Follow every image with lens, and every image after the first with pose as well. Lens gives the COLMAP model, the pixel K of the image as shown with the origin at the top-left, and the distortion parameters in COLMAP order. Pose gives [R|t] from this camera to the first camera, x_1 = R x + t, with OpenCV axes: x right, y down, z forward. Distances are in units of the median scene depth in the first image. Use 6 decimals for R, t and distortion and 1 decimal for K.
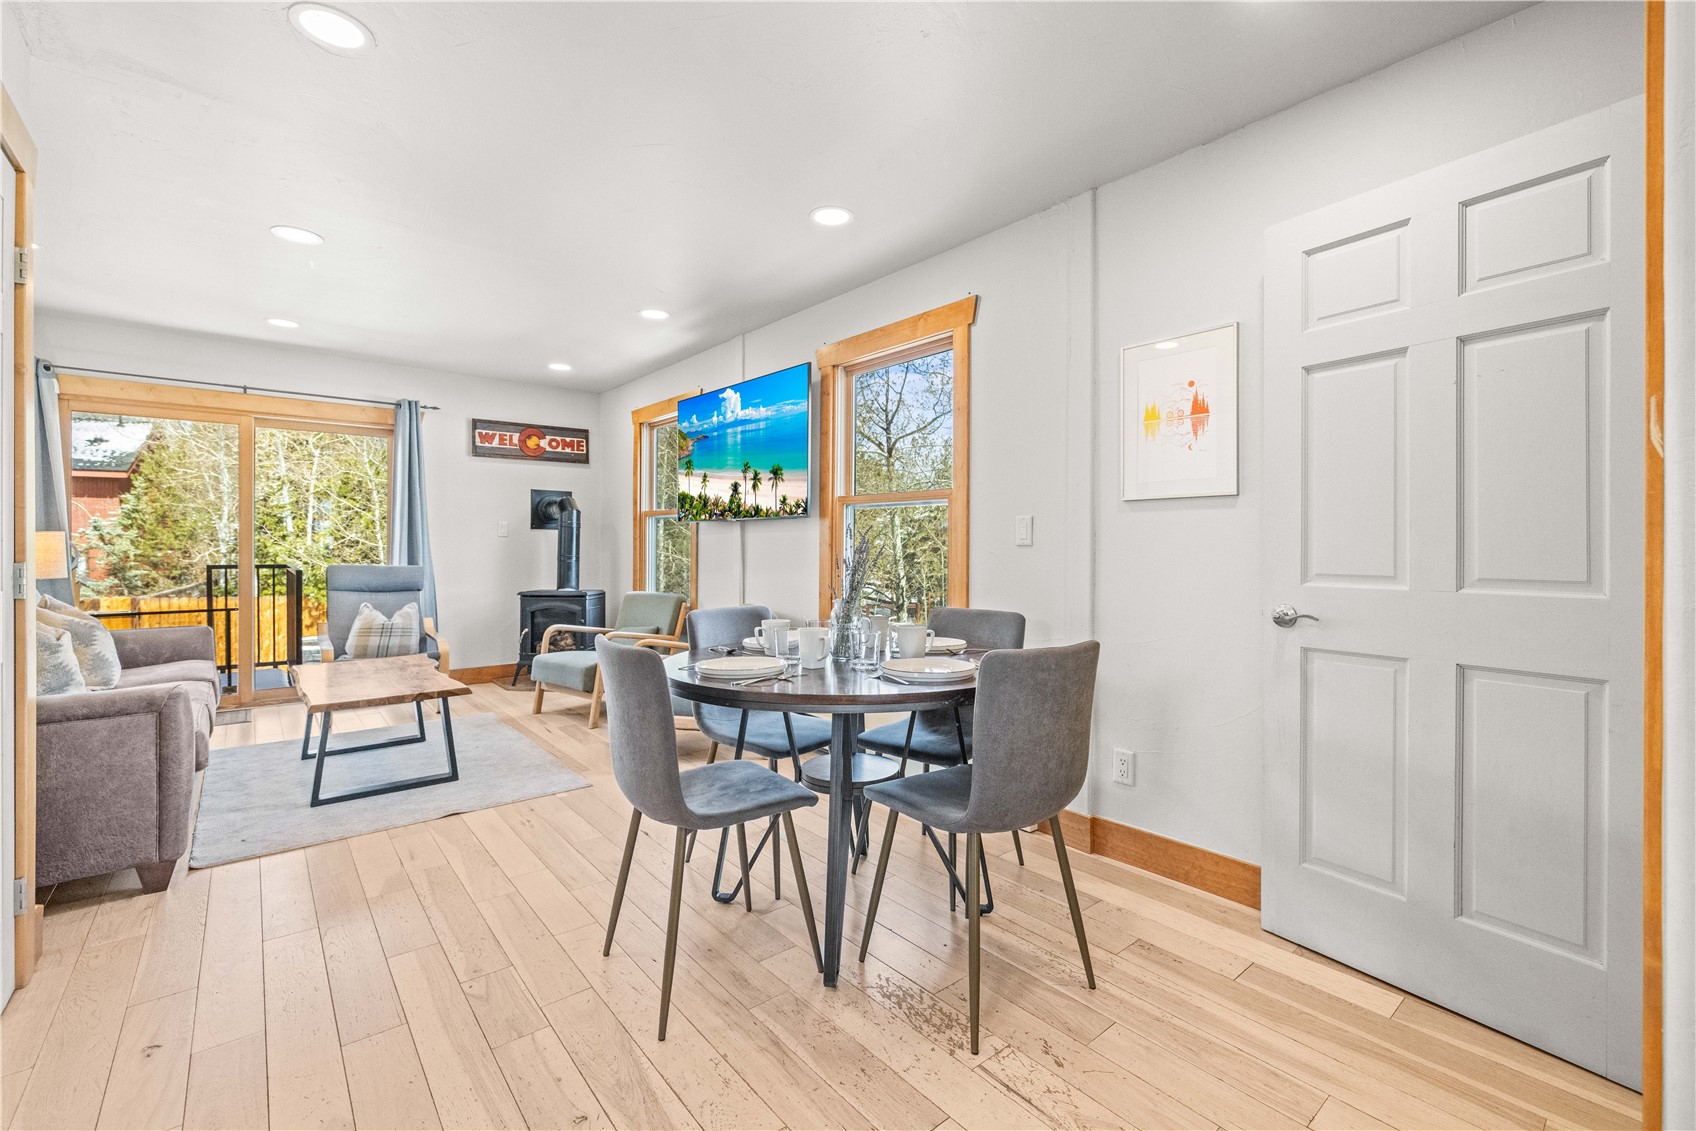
lens RADIAL K [[723.9, 0, 852.3], [0, 723.9, 543.0], [0, 0, 1]] dist [0.000491, -0.000162]
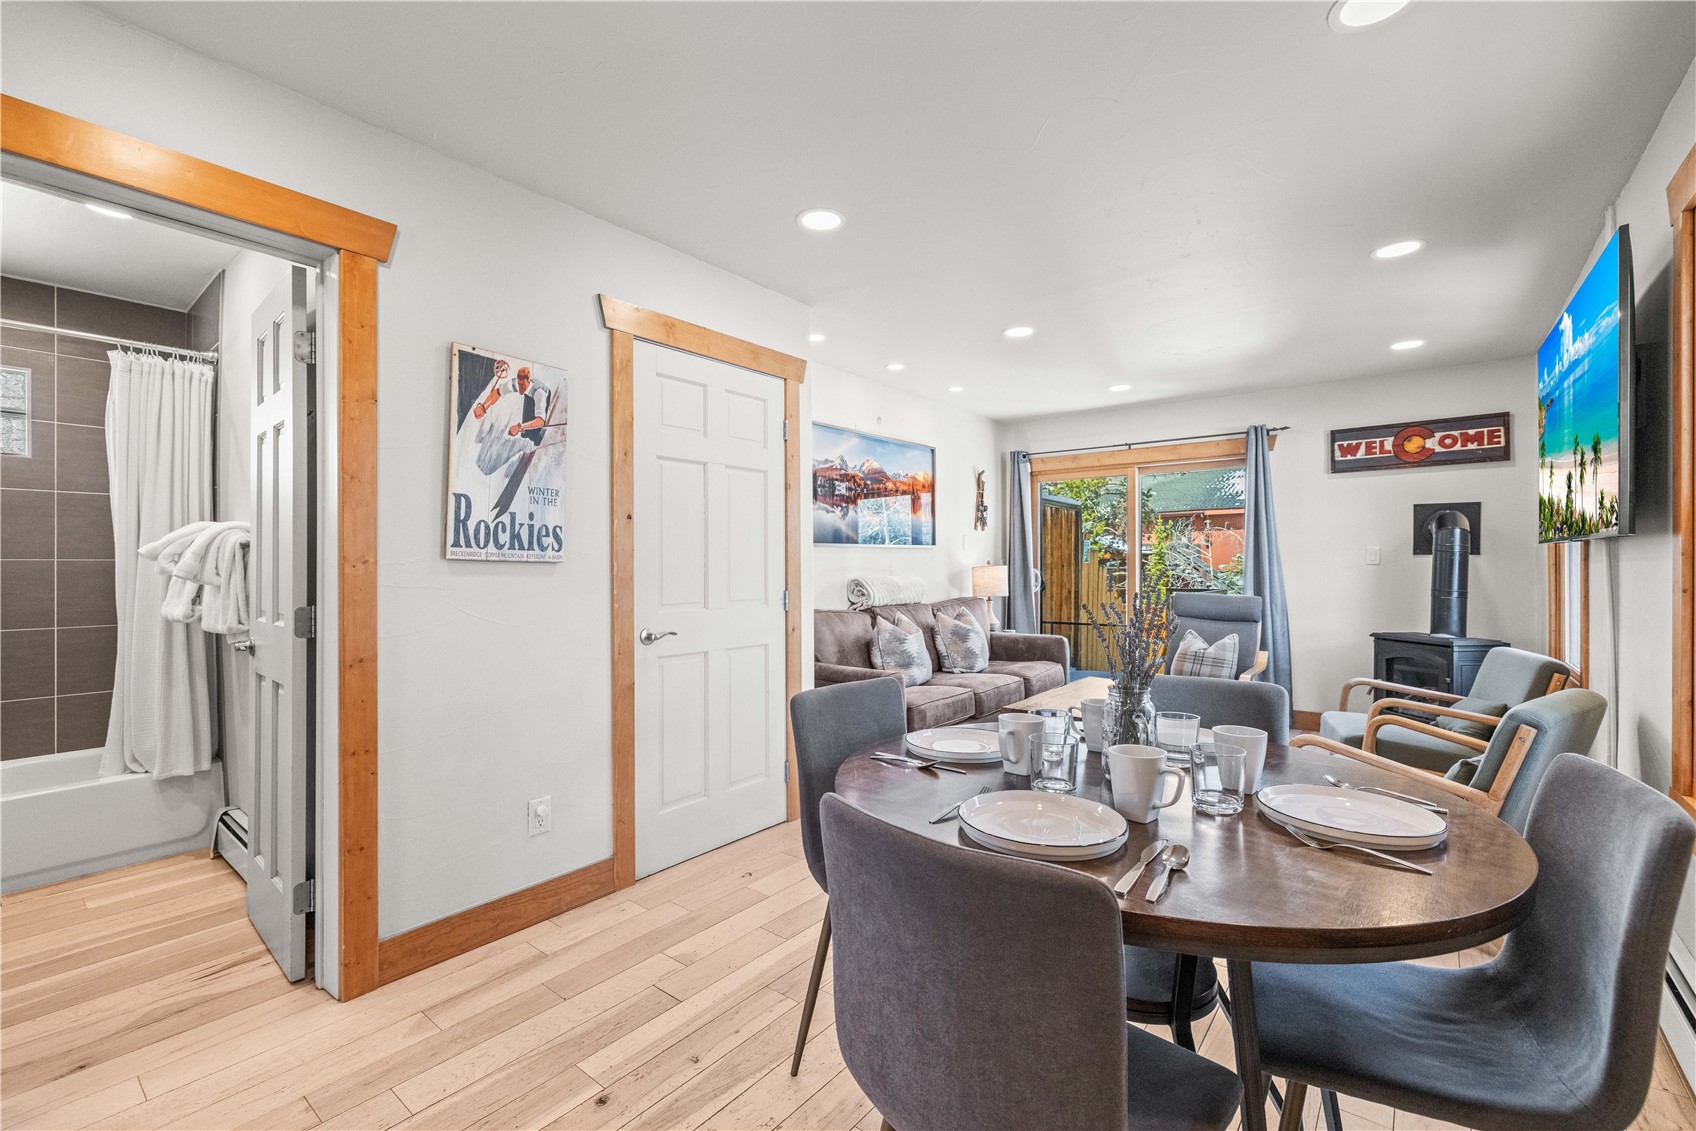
lens RADIAL K [[723.4, 0, 848.0], [0, 723.4, 565.5], [0, 0, 1]] dist [-0.002542, -0.000309]
pose [[0.198755, -0.003823, -0.980042, 0.260852], [0.005971, 0.999979, -0.002690, -0.011304], [0.980031, -0.005317, 0.198774, 0.300449]]
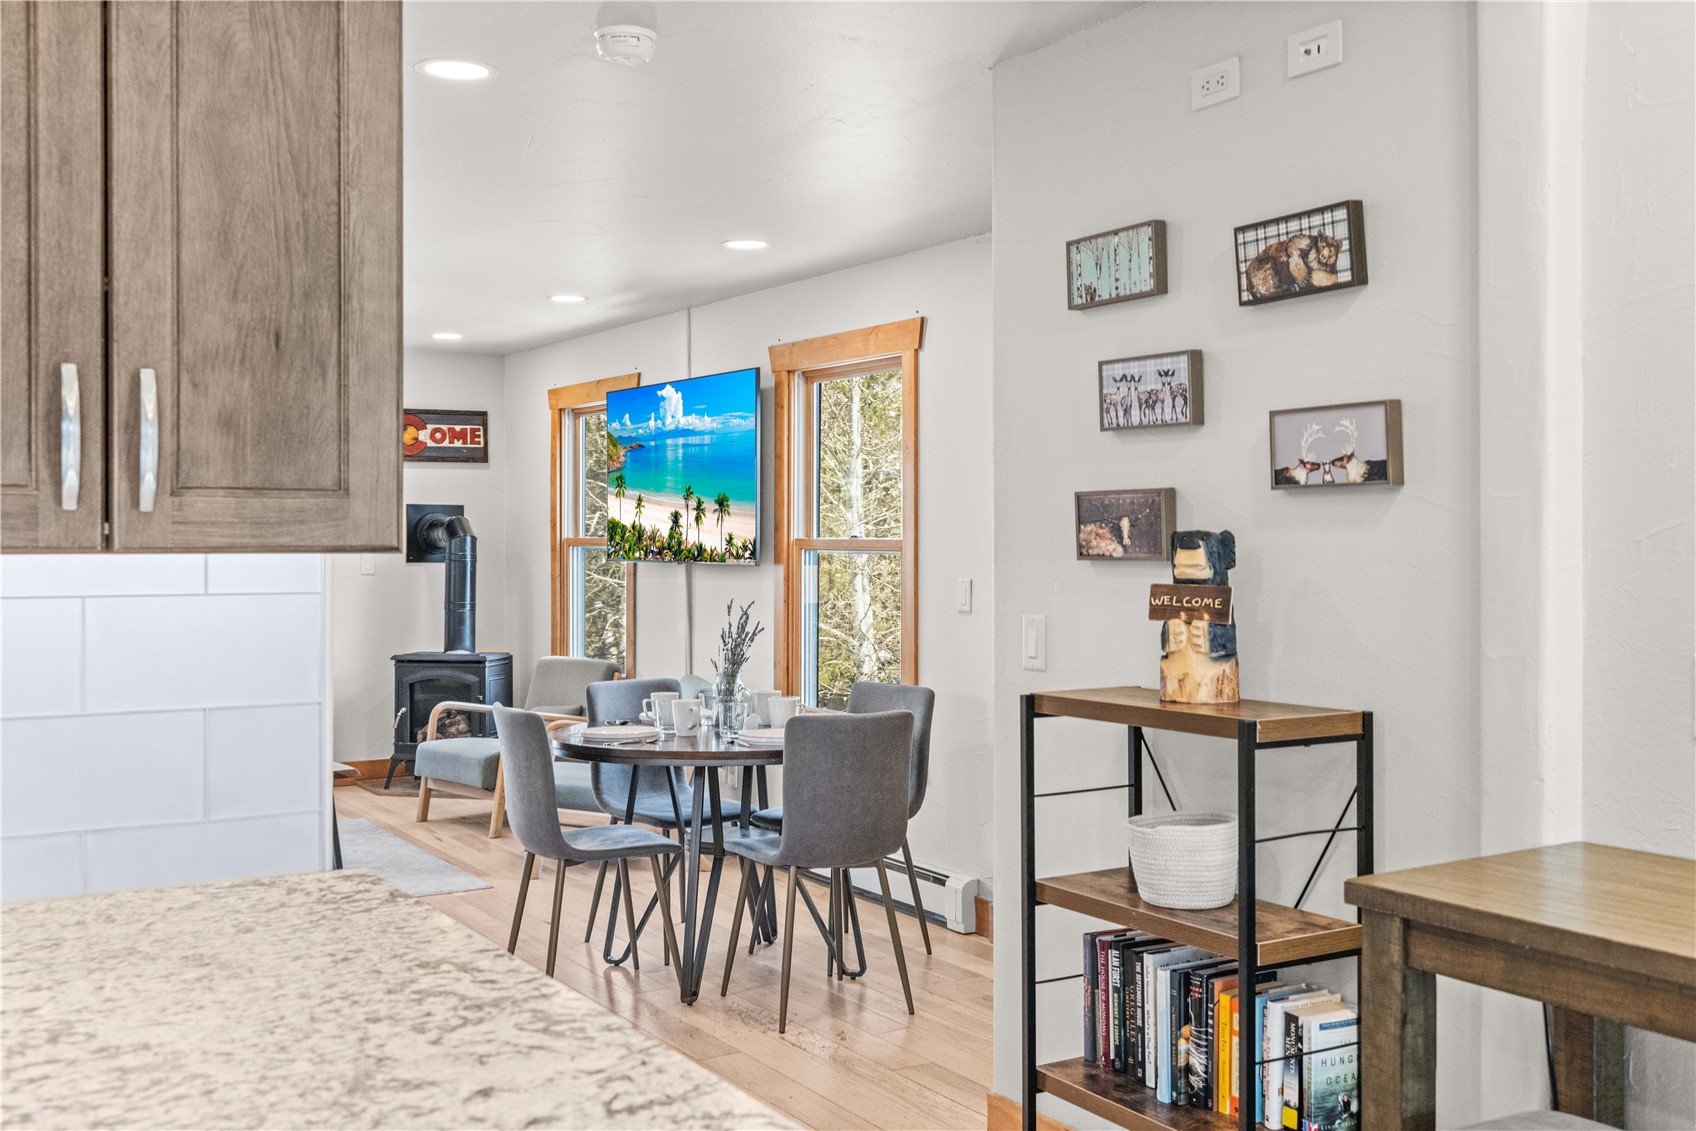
lens RADIAL K [[1642.6, 0, 850.2], [0, 1642.6, 541.8], [0, 0, 1]] dist [-0.015912, 0.009933]
pose [[0.991138, -0.003916, -0.132782, 0.220421], [0.004442, 0.999983, 0.003662, -0.053876], [0.132765, -0.004219, 0.991139, -0.598891]]
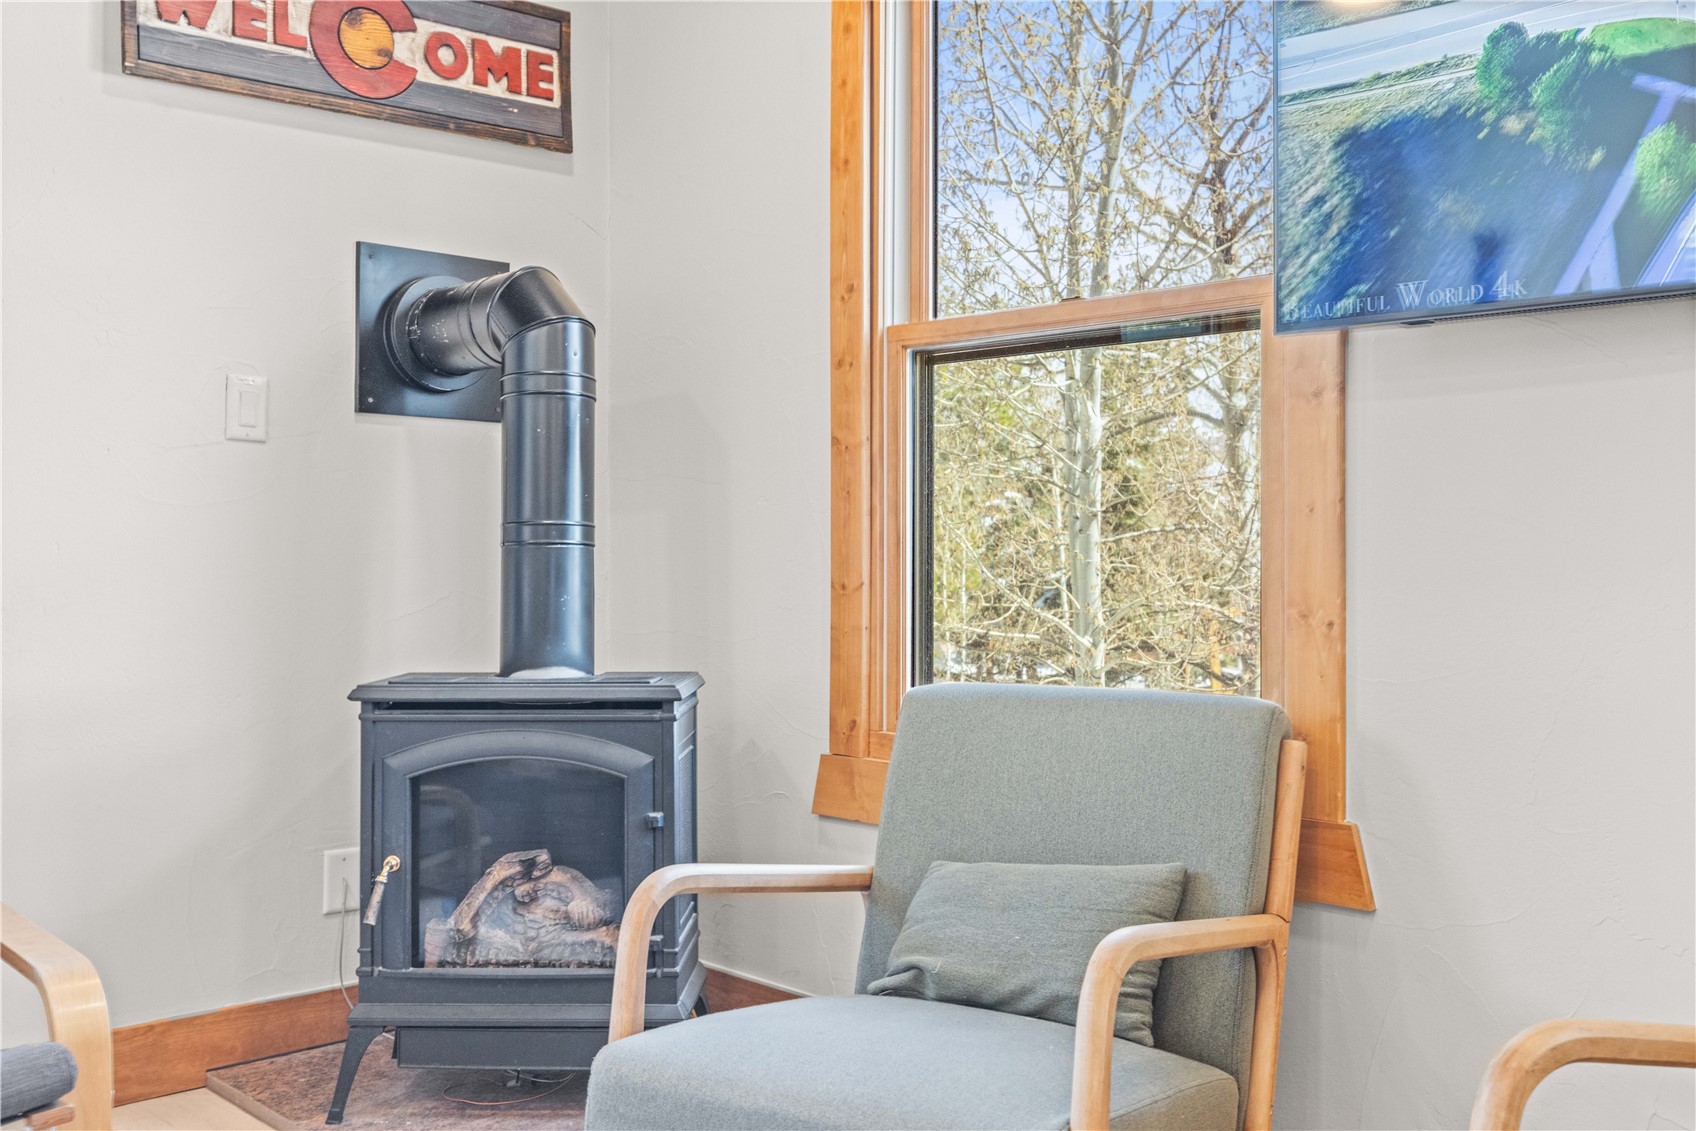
lens RADIAL K [[1642.6, 0, 850.2], [0, 1642.6, 541.8], [0, 0, 1]] dist [-0.015912, 0.009933]
pose [[0.999236, -0.005254, 0.038719, -0.387143], [0.005215, 0.999986, 0.001111, 0.028579], [-0.038724, -0.000908, 0.999250, 0.588348]]
